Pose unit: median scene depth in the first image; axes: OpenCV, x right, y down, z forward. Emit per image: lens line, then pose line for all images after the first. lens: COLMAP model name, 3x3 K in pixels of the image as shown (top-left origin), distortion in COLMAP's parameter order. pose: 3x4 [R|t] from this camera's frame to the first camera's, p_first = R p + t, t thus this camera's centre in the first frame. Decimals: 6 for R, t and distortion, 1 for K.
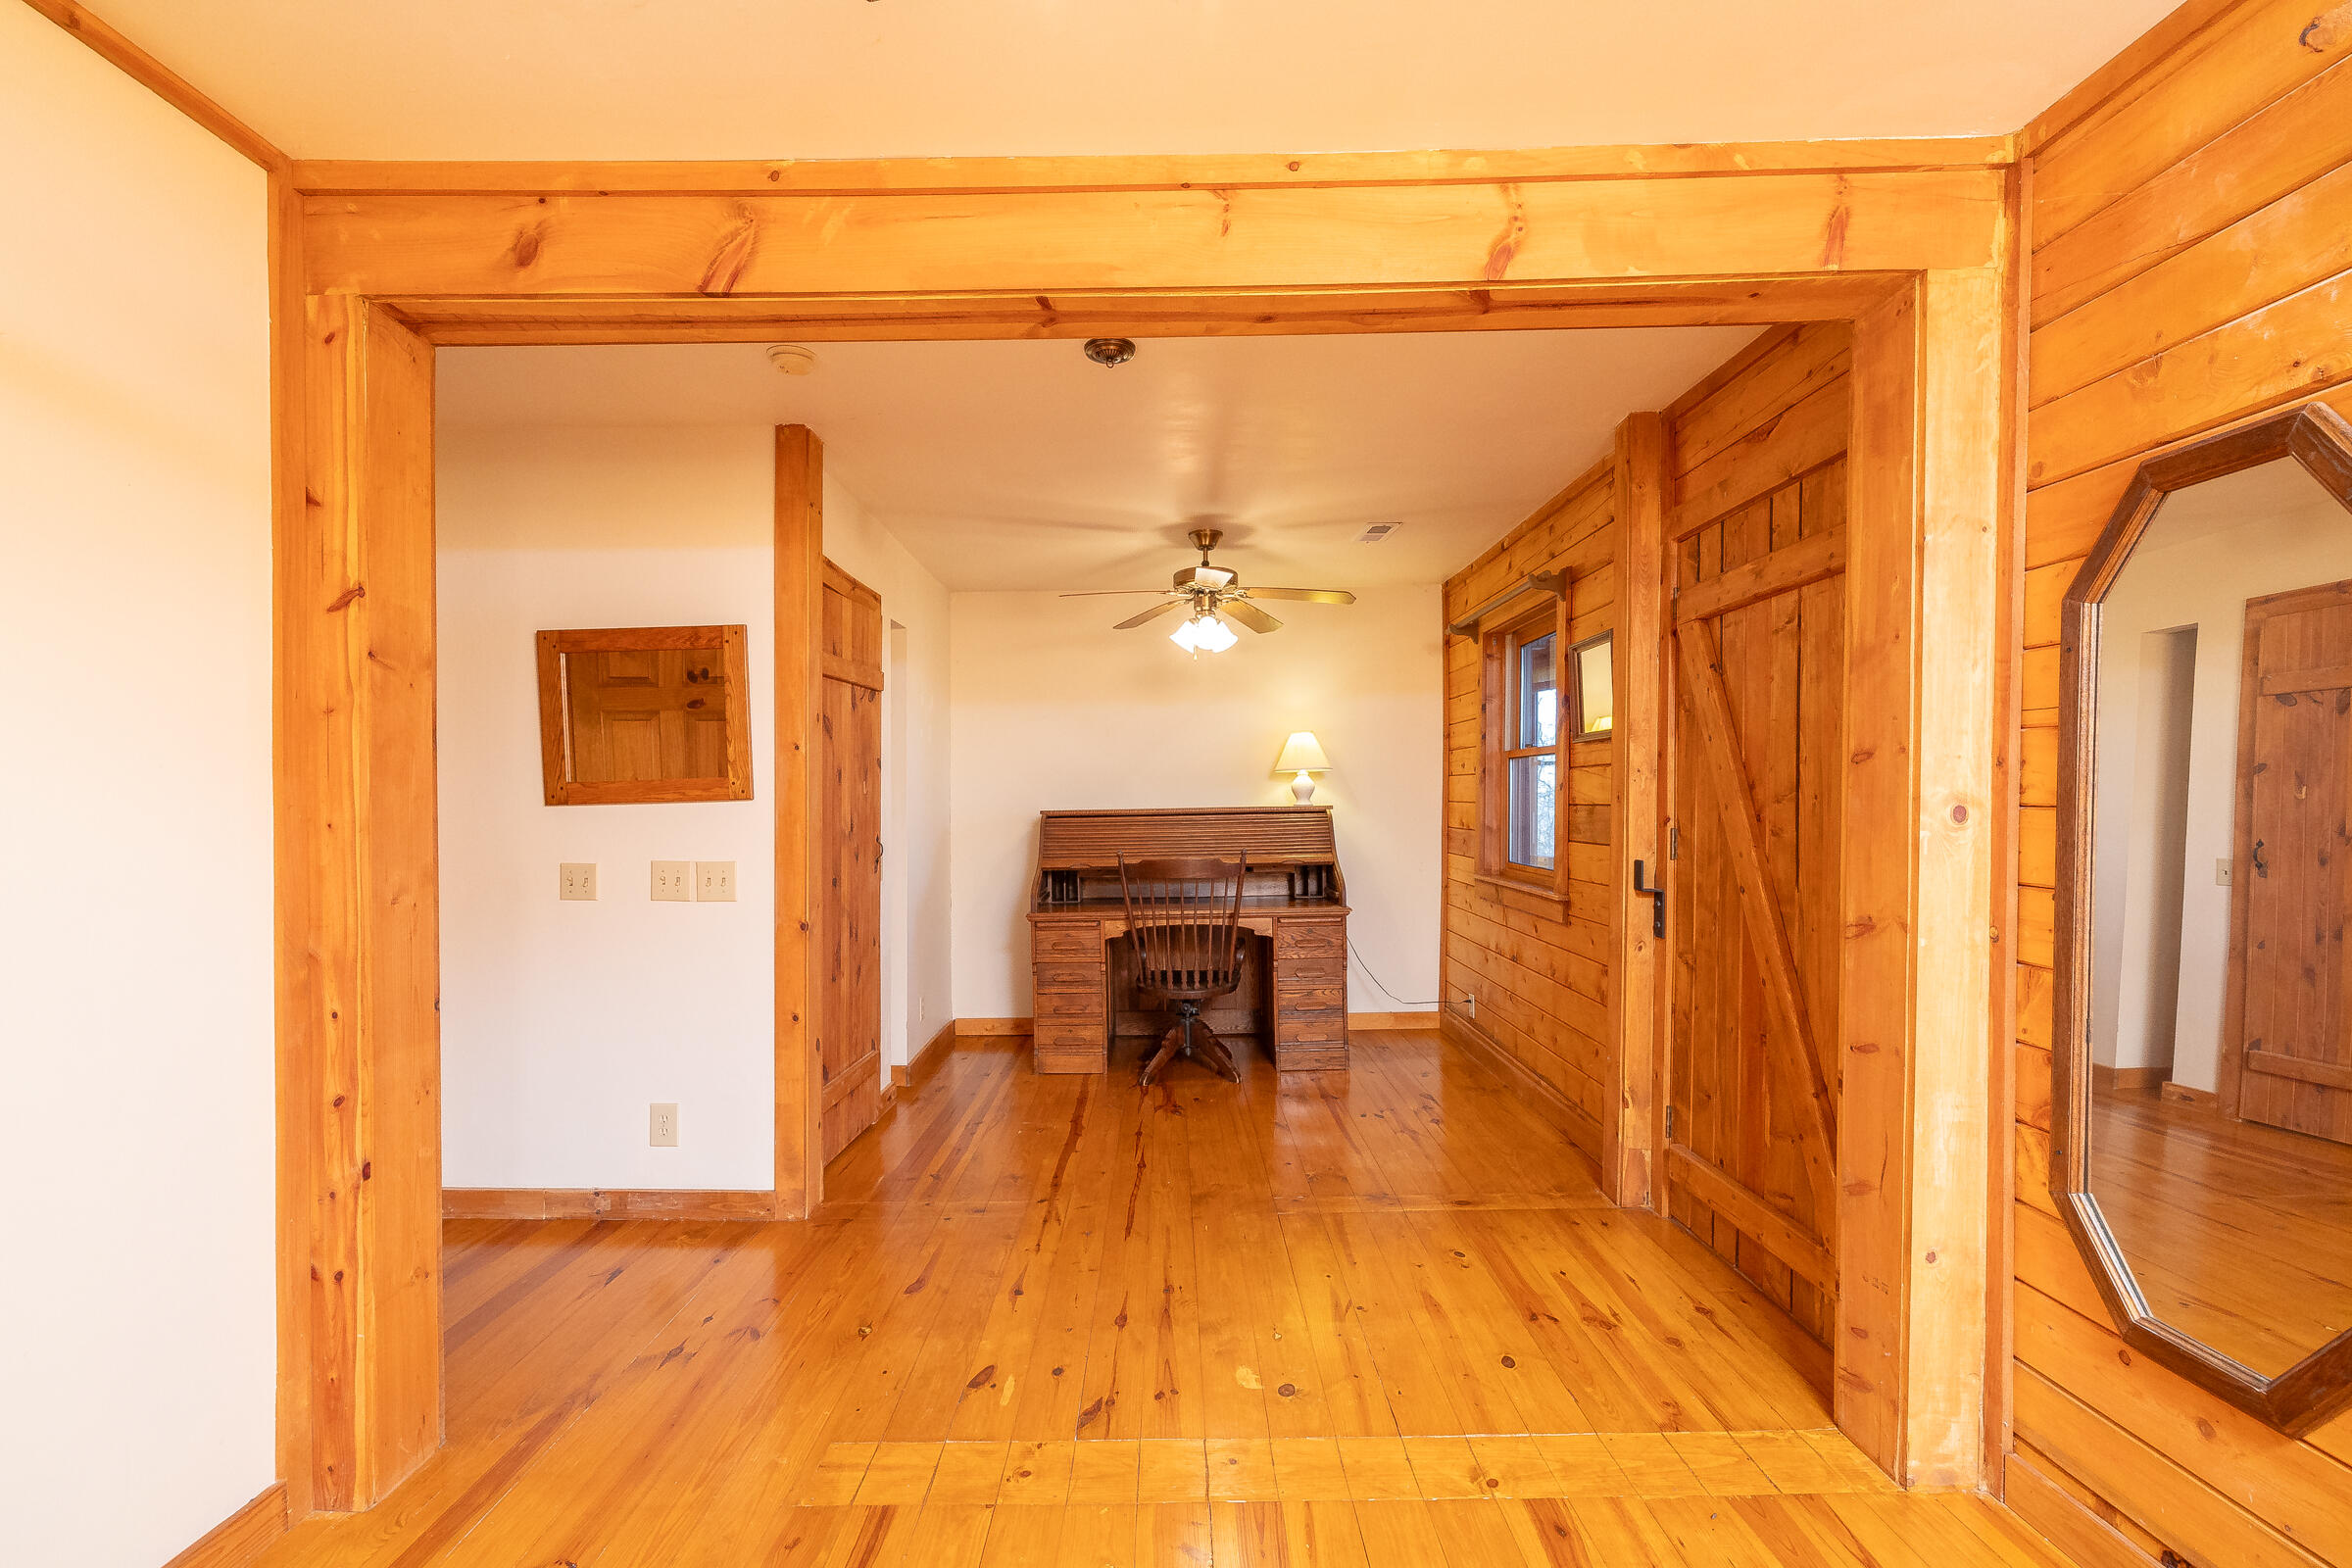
lens RADIAL K [[1008.8, 0, 1176.4], [0, 1008.8, 819.6], [0, 0, 1]] dist [-0.000065, 0.000267]
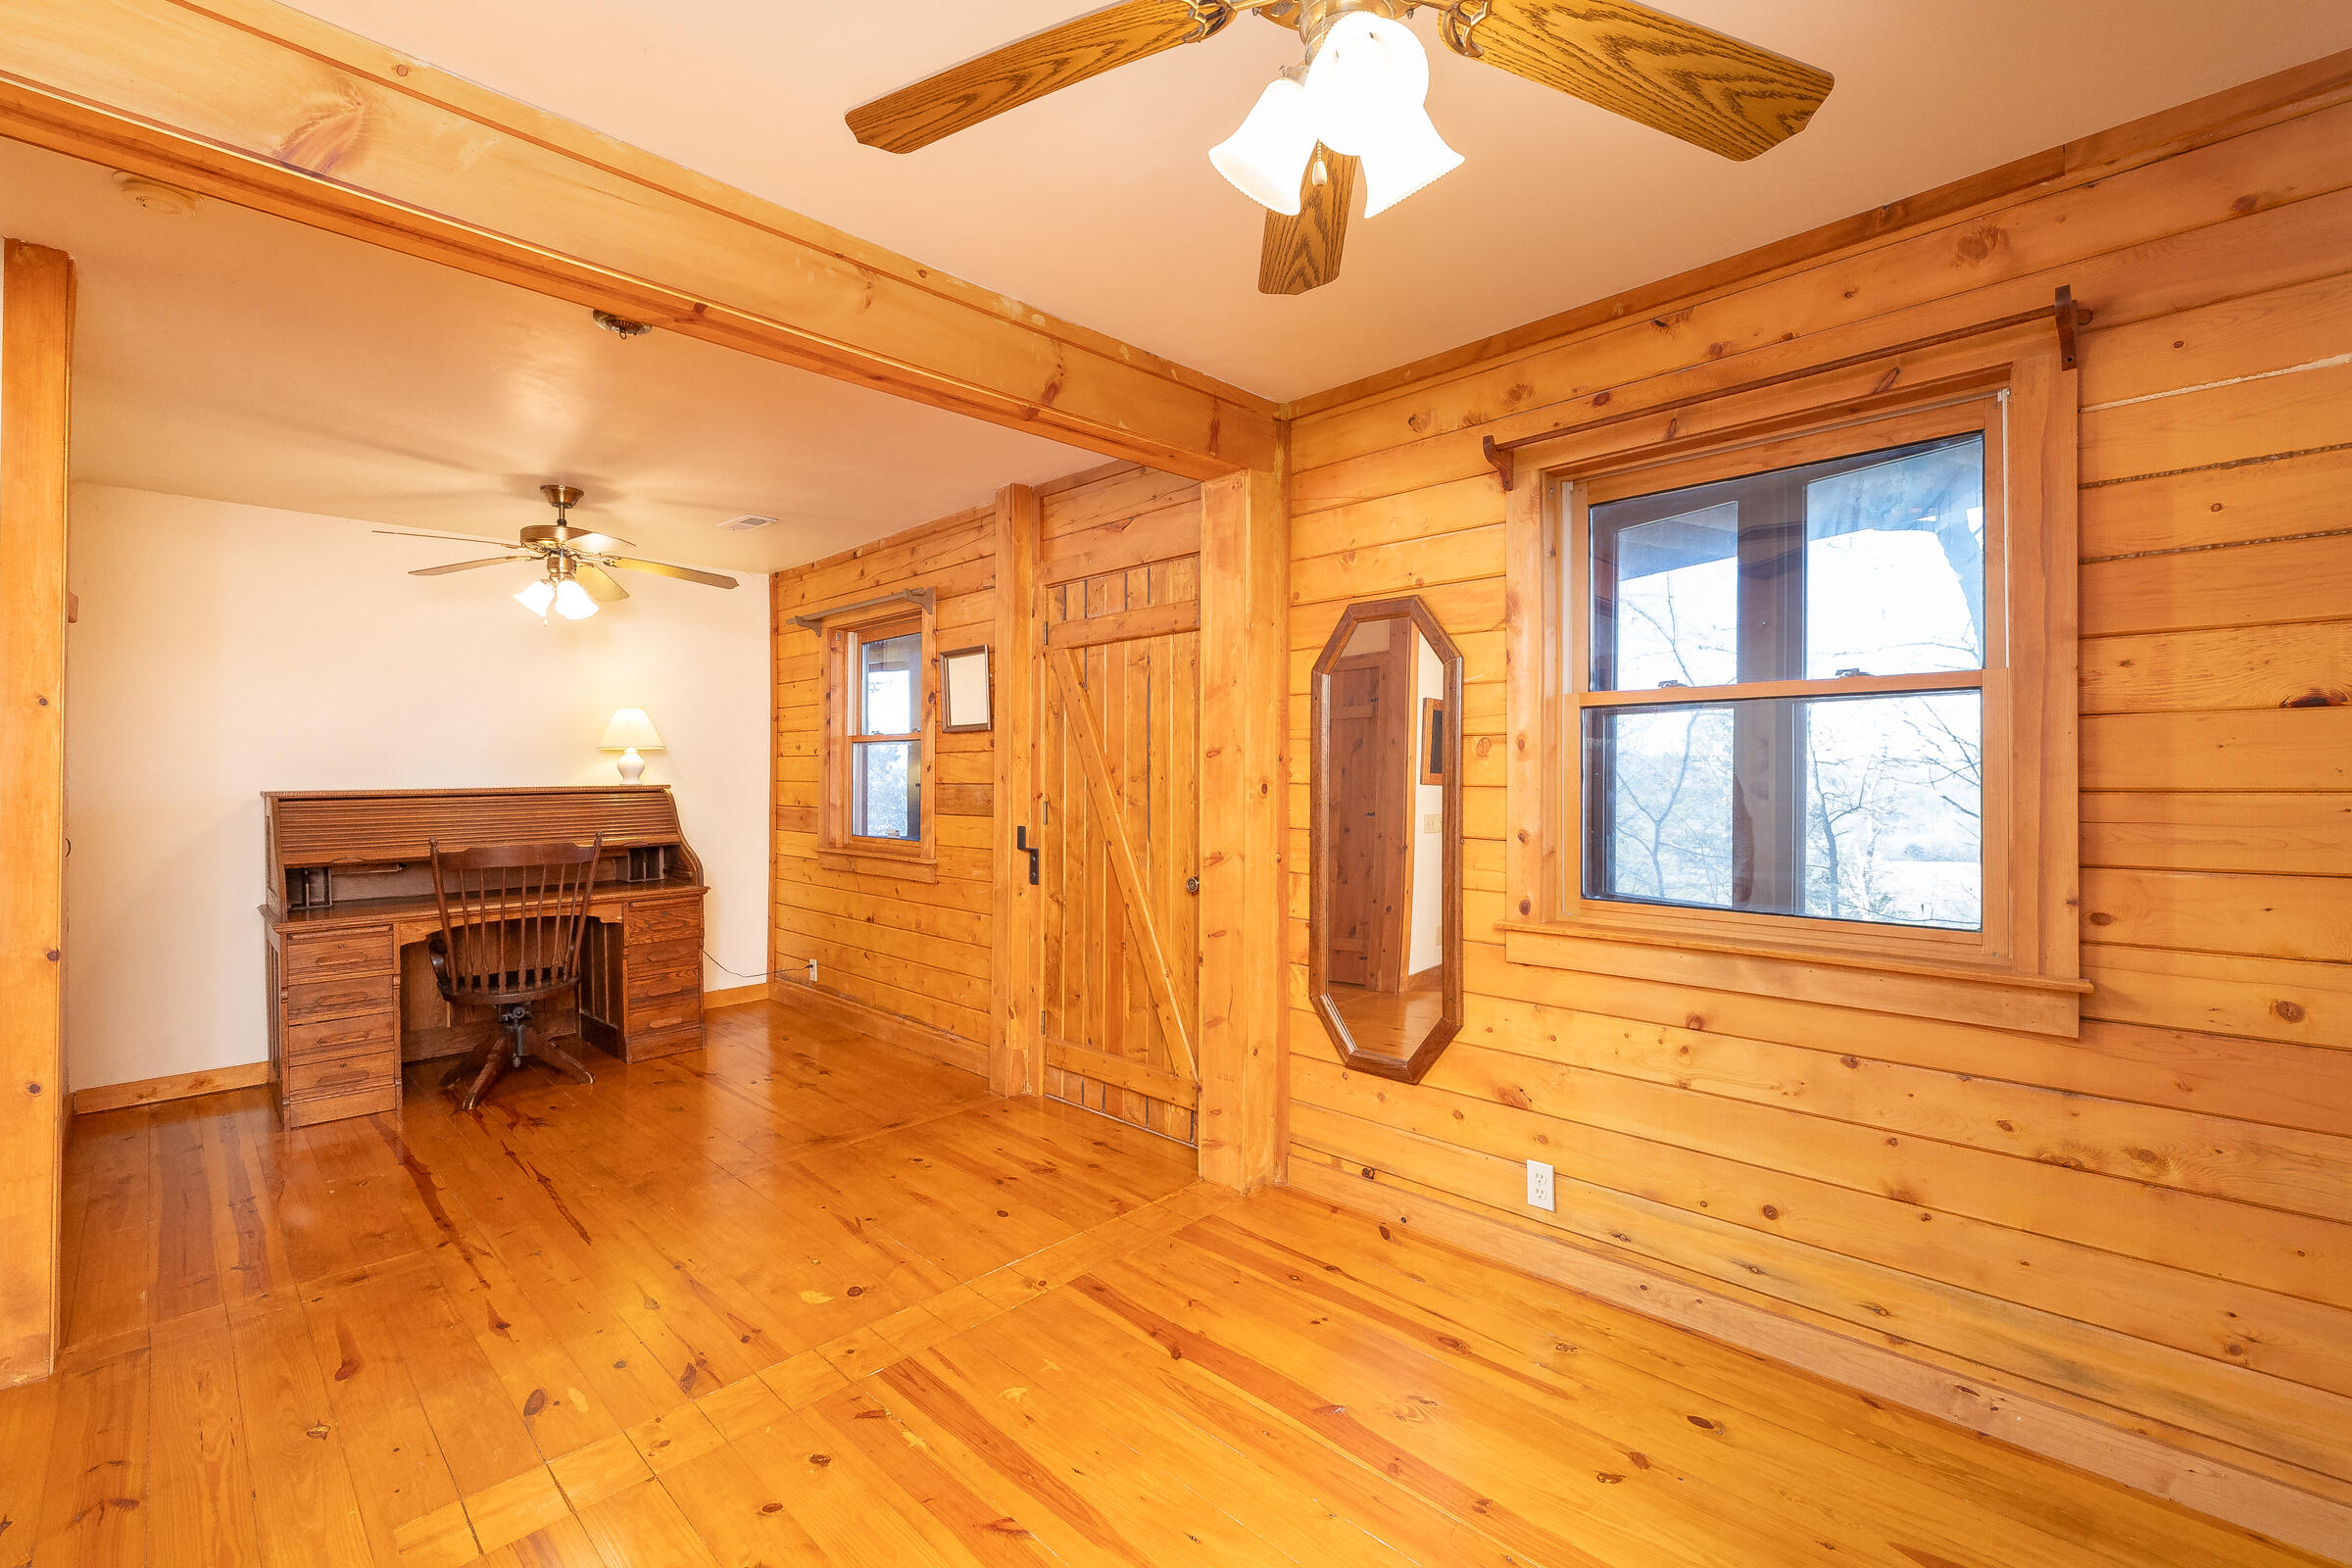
lens RADIAL K [[994.7, 0, 1176.0], [0, 994.7, 784.0], [0, 0, 1]] dist [-0.000809, 0.000188]
pose [[0.705067, -0.000028, 0.709141, -0.271369], [0.011026, 0.999880, -0.010924, 0.001864], [-0.709055, 0.015521, 0.704983, -0.042561]]
